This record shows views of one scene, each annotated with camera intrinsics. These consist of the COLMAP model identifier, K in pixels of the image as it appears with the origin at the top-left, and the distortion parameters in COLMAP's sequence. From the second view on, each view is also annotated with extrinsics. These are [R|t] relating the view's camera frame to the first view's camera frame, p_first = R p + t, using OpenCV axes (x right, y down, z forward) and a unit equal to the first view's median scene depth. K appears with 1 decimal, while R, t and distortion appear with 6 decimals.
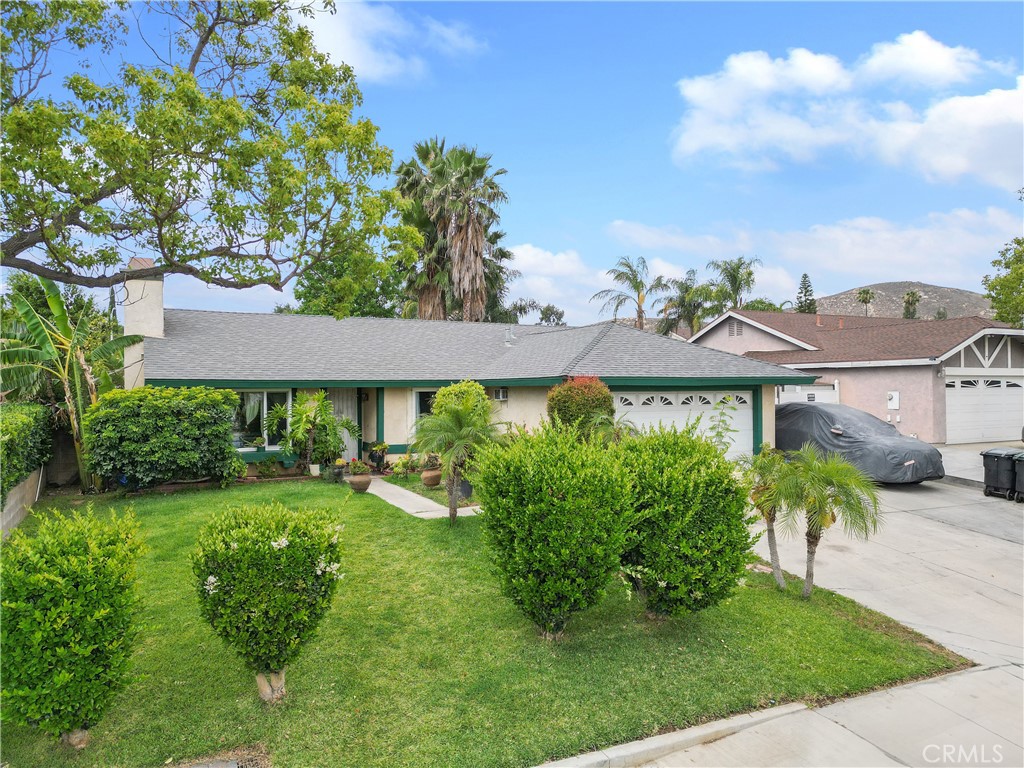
lens RADIAL K [[728.2, 0, 512.0], [0, 728.2, 384.0], [0, 0, 1]] dist [0.037363, -0.005520]
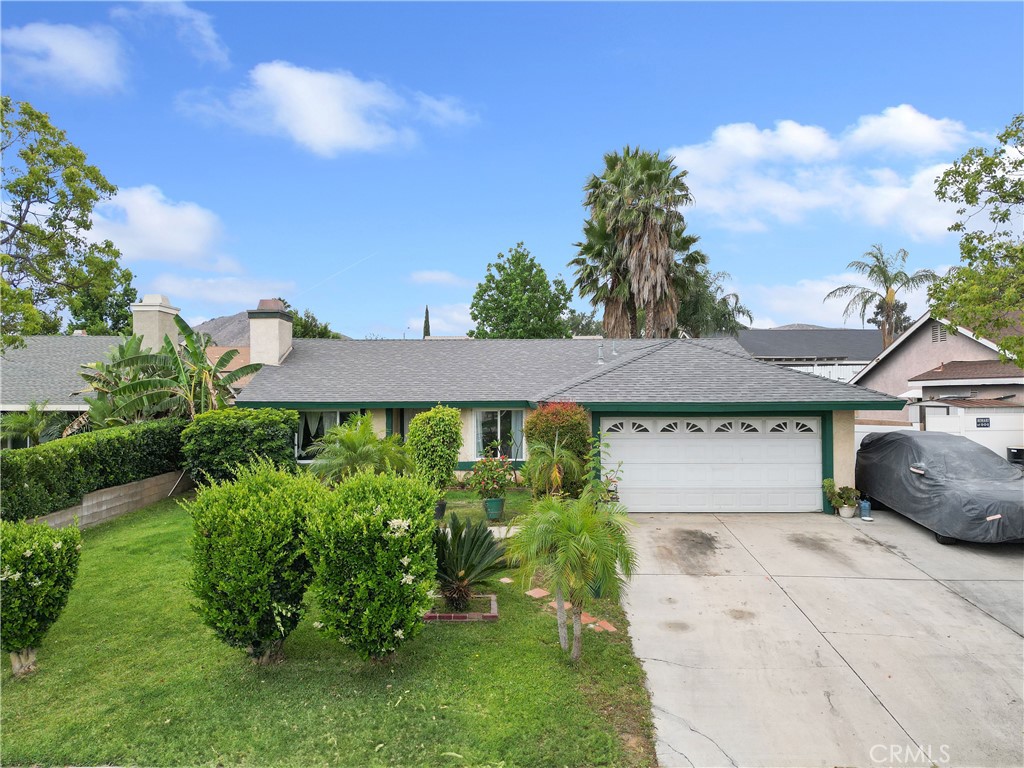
lens RADIAL K [[736.3, 0, 507.9], [0, 736.3, 379.6], [0, 0, 1]] dist [0.053876, -0.045571]
pose [[0.901312, -0.005137, -0.433140, 0.387589], [0.000762, 0.999947, -0.010274, -0.026277], [0.433170, 0.008930, 0.901268, 0.073495]]
